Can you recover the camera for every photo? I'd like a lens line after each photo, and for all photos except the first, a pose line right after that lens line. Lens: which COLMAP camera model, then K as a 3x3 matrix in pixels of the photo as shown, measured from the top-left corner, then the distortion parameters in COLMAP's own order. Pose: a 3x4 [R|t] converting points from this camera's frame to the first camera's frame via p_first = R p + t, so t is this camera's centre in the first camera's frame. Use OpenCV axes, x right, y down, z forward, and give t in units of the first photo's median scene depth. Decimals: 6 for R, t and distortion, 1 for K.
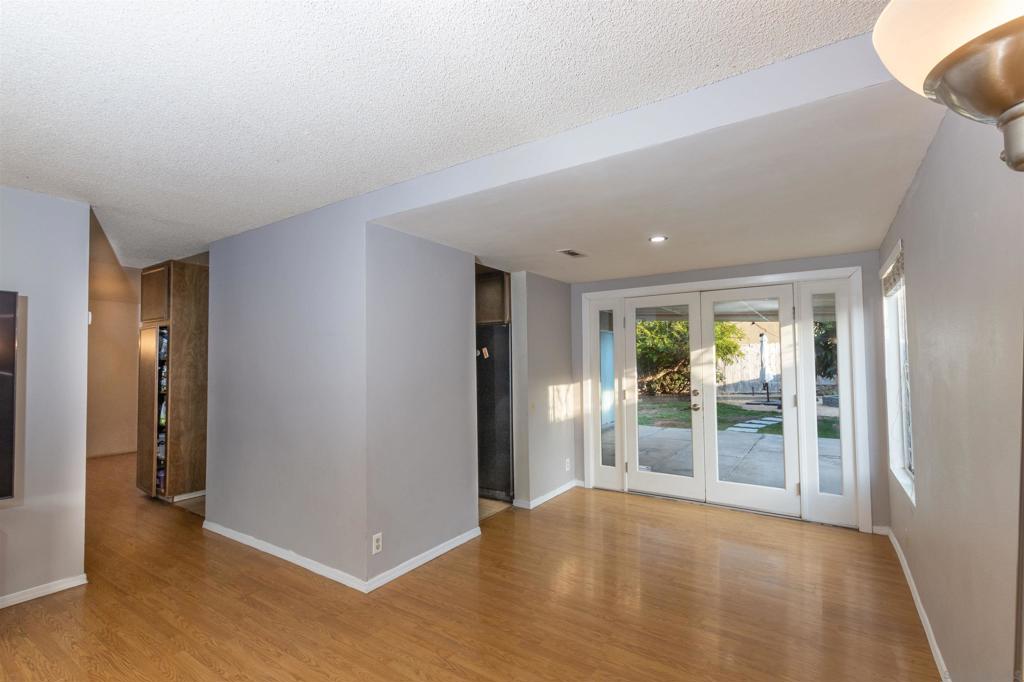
lens RADIAL K [[462.2, 0, 512.6], [0, 462.2, 351.4], [0, 0, 1]] dist [0.026092, -0.000028]
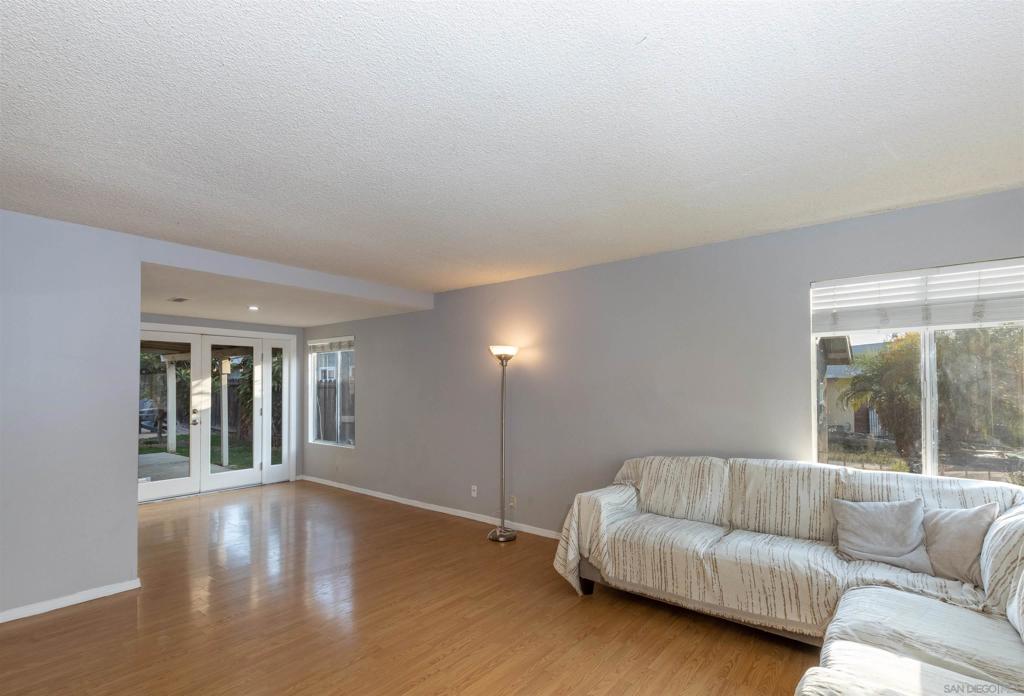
lens RADIAL K [[515.2, 0, 512.4], [0, 515.2, 370.3], [0, 0, 1]] dist [-0.026079, 0.000224]
pose [[0.081313, 0.035680, 0.996050, -1.077459], [-0.023052, 0.999159, -0.033909, 0.002204], [-0.996422, -0.020204, 0.082067, -0.006273]]
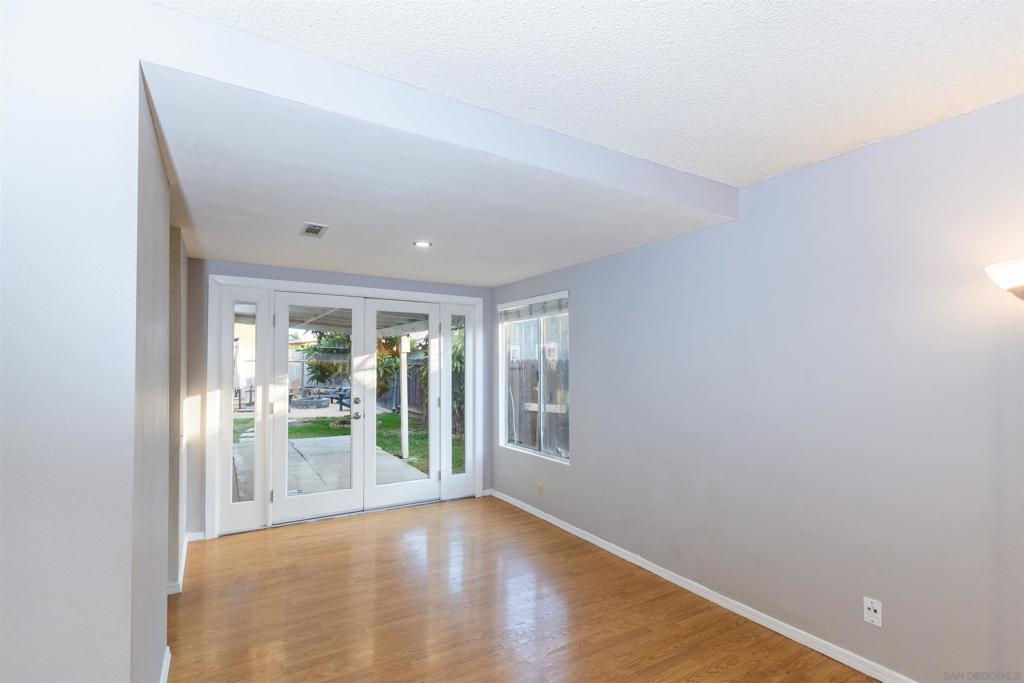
lens RADIAL K [[479.9, 0, 488.3], [0, 479.9, 357.9], [0, 0, 1]] dist [0.001036, -0.000002]
pose [[0.438245, 0.023731, 0.898542, -0.434172], [-0.027771, 0.999532, -0.012853, 0.005318], [-0.898426, -0.019321, 0.438699, 0.350607]]
